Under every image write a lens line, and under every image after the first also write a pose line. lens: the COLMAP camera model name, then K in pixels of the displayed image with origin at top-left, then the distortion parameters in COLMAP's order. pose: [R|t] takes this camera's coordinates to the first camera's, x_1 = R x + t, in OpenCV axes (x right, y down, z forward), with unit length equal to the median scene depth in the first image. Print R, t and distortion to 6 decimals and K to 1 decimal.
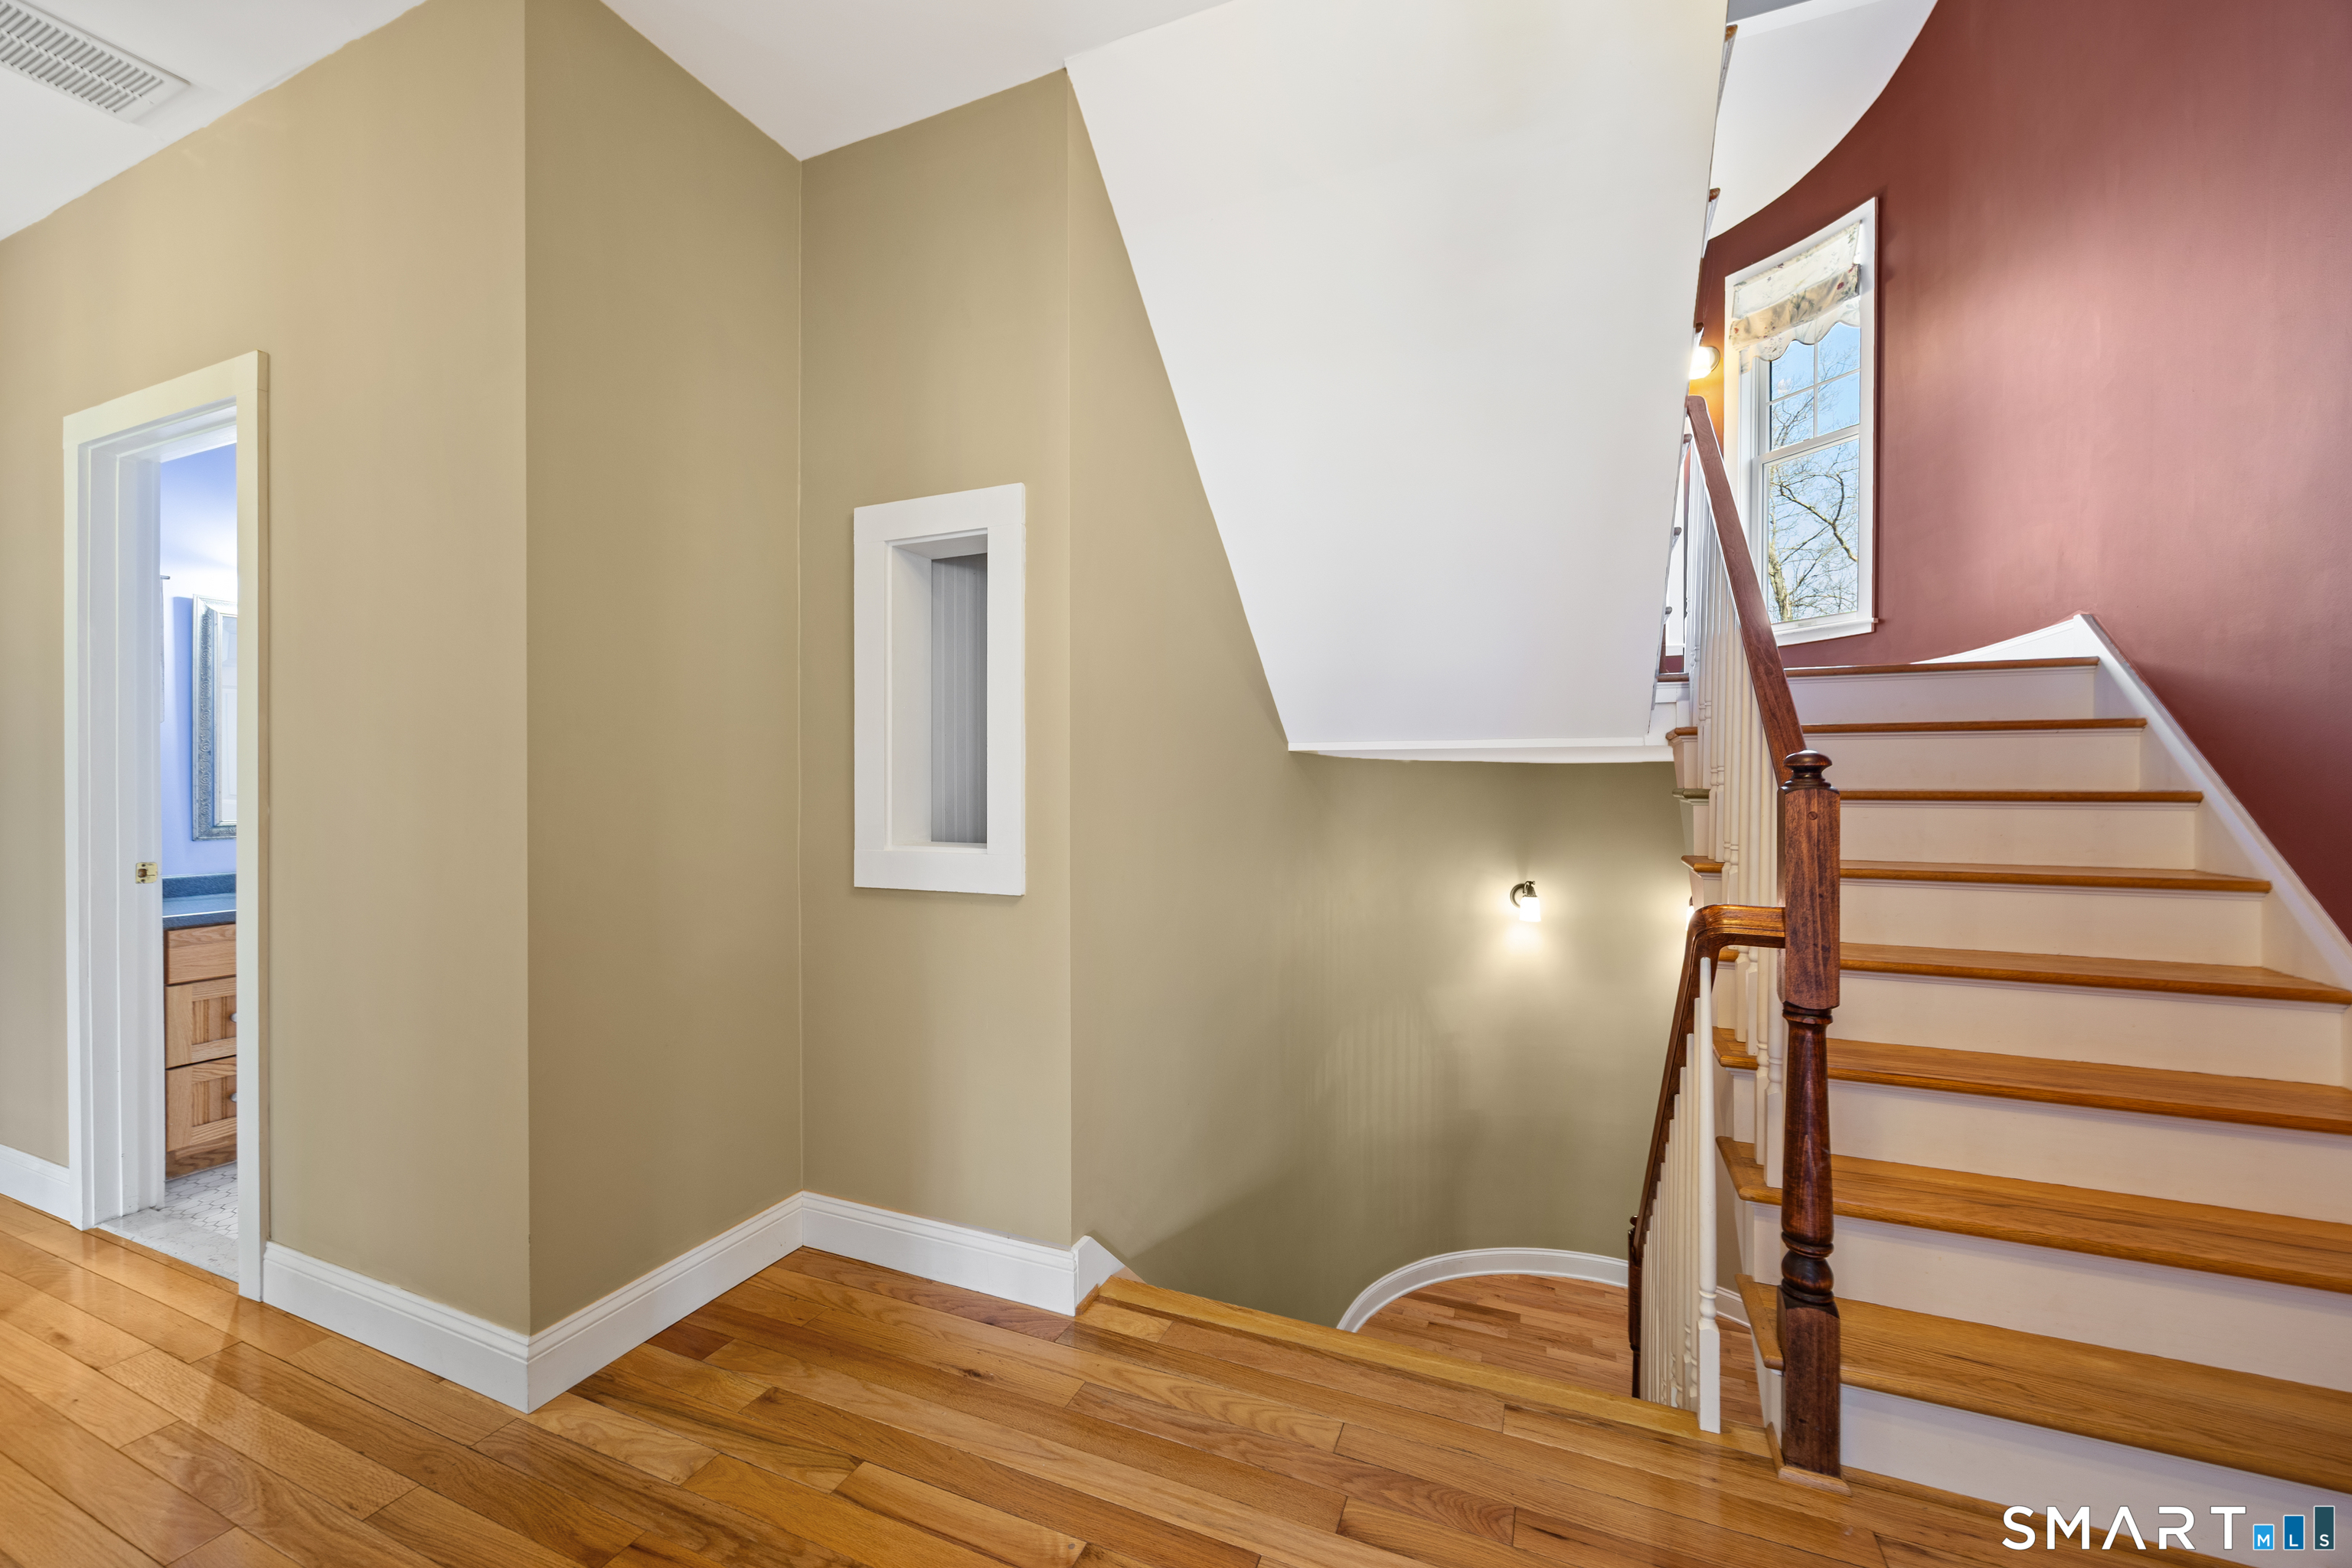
lens RADIAL K [[917.1, 0, 1175.6], [0, 917.1, 782.7], [0, 0, 1]] dist [-0.000627, 0.000049]
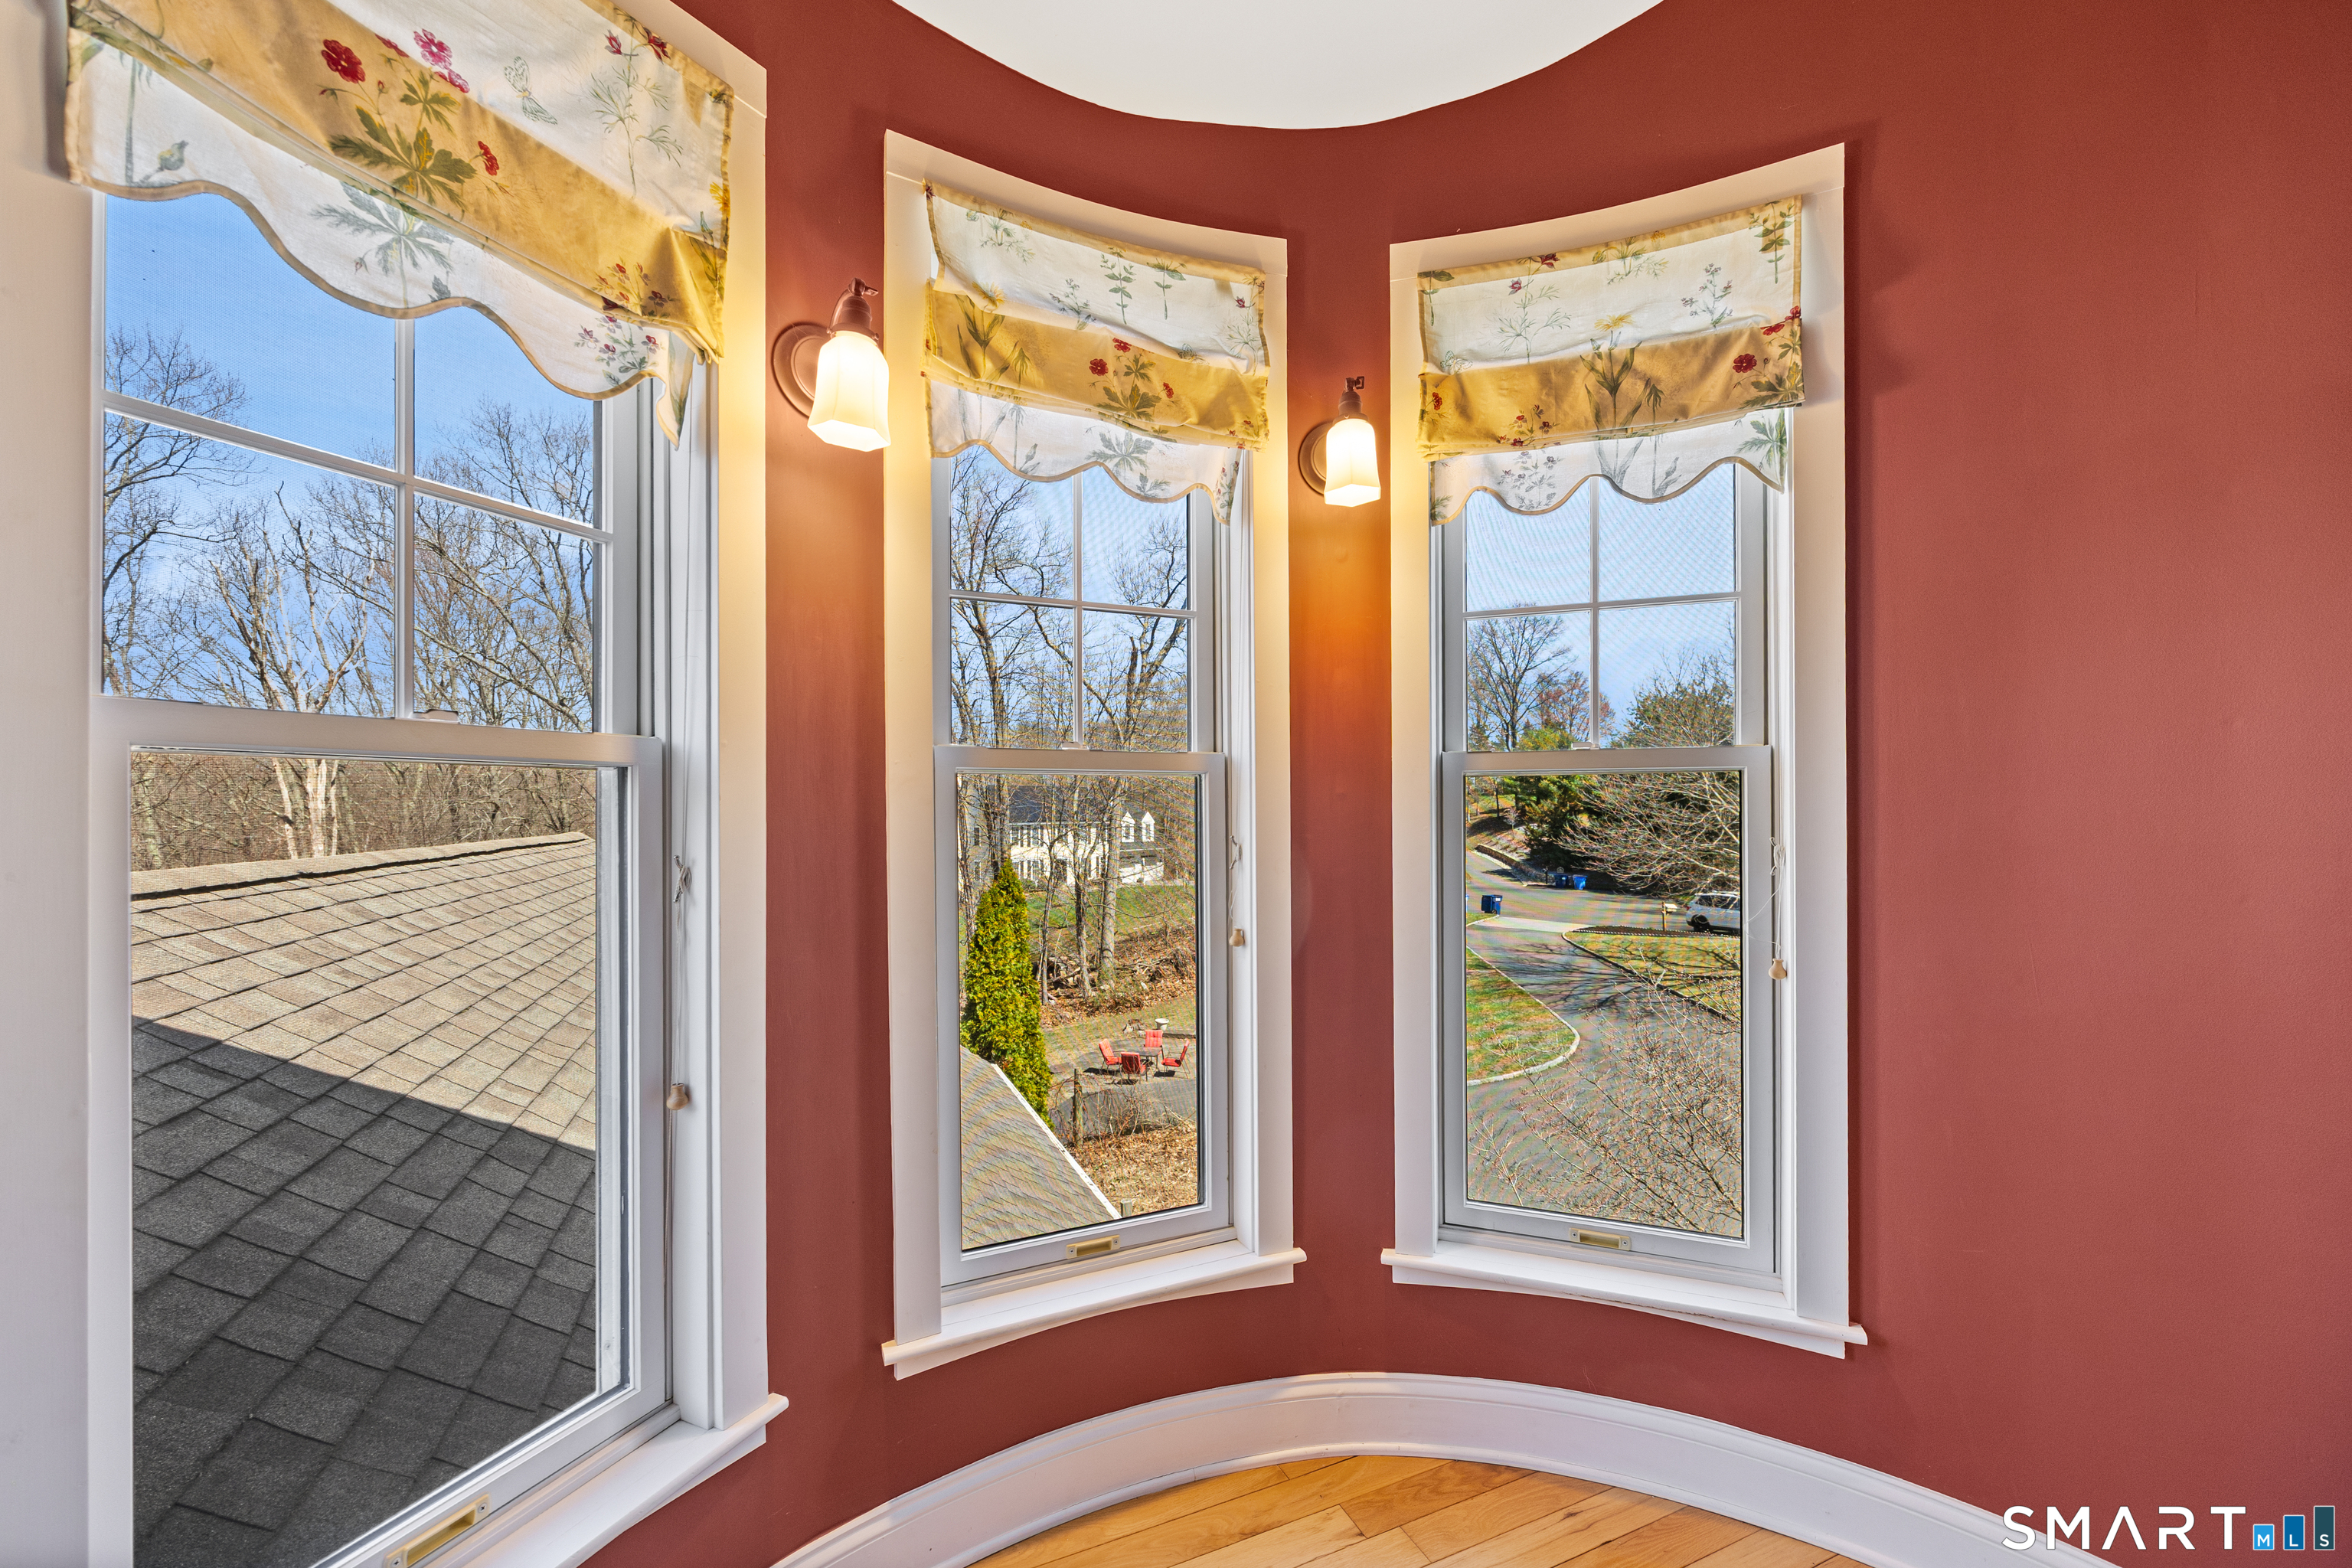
lens RADIAL K [[917.1, 0, 1179.5], [0, 917.1, 798.9], [0, 0, 1]] dist [-0.000627, 0.000049]
pose [[0.693941, 0.002889, 0.720026, 0.306357], [0.006574, 0.999925, -0.010348, -0.357299], [-0.720002, 0.011914, 0.693870, 0.879102]]
